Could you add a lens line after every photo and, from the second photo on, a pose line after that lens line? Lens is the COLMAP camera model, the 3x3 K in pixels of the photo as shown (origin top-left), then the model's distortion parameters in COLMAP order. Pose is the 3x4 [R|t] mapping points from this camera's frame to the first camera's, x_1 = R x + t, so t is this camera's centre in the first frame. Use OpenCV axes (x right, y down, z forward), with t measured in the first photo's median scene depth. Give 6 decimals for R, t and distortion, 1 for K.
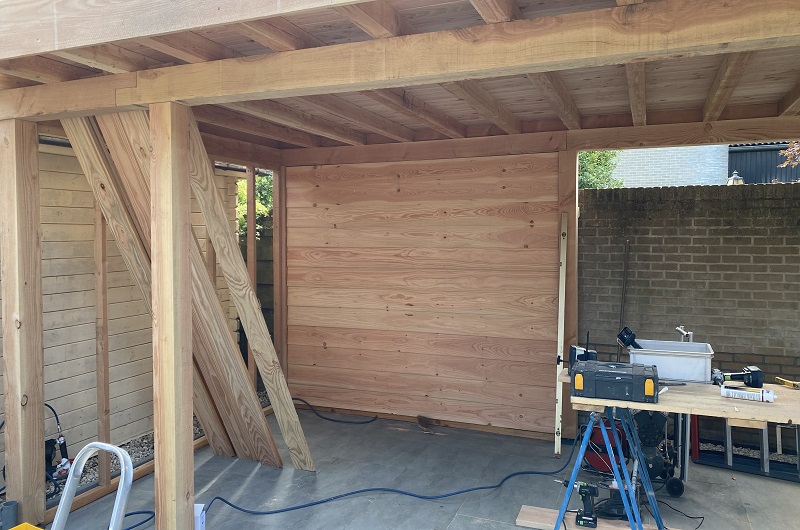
lens RADIAL K [[629.3, 0, 357.3], [0, 629.3, 251.3], [0, 0, 1]] dist [0.059425, -0.067893]
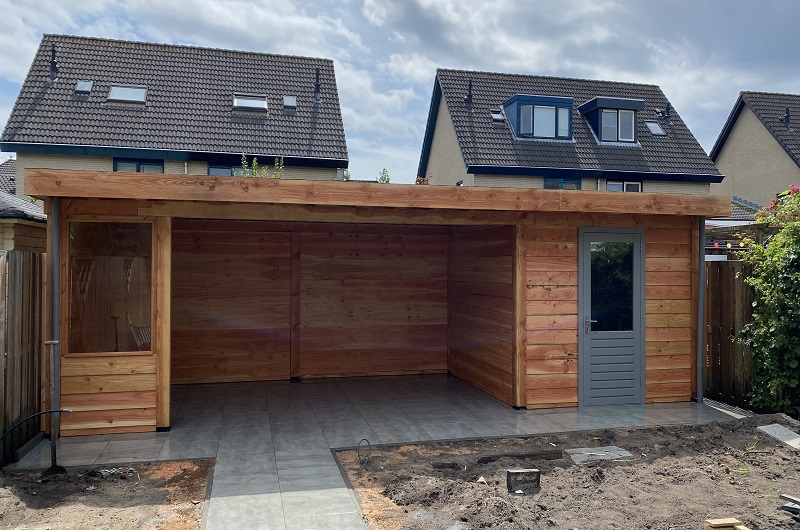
lens RADIAL K [[629.3, 0, 406.0], [0, 629.3, 251.6], [0, 0, 1]] dist [0.059425, -0.067893]
pose [[0.781255, 0.022870, 0.623793, -0.624652], [0.009573, 0.998772, -0.048606, 0.004340], [-0.624139, 0.043946, 0.780077, -0.751405]]
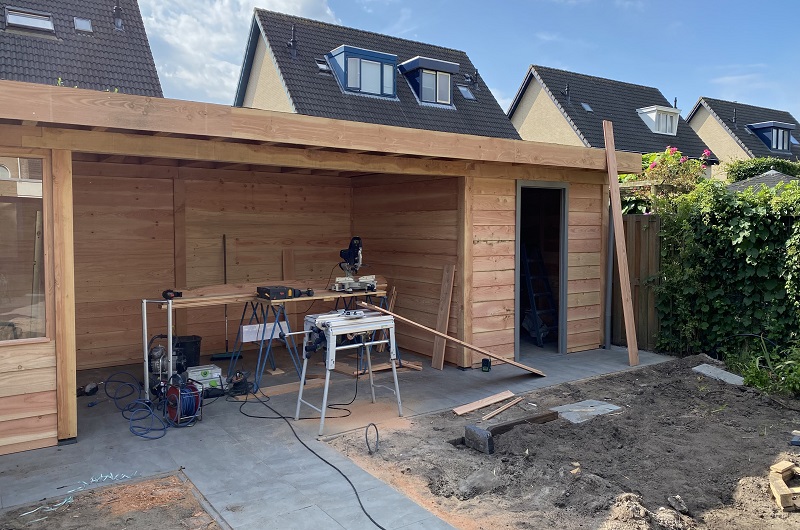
lens RADIAL K [[629.3, 0, 419.3], [0, 629.3, 236.7], [0, 0, 1]] dist [0.059425, -0.067893]
pose [[0.500205, -0.009378, 0.865856, -0.757012], [0.021175, 0.999775, -0.001405, 0.004508], [-0.865648, 0.019037, 0.500291, -0.348357]]
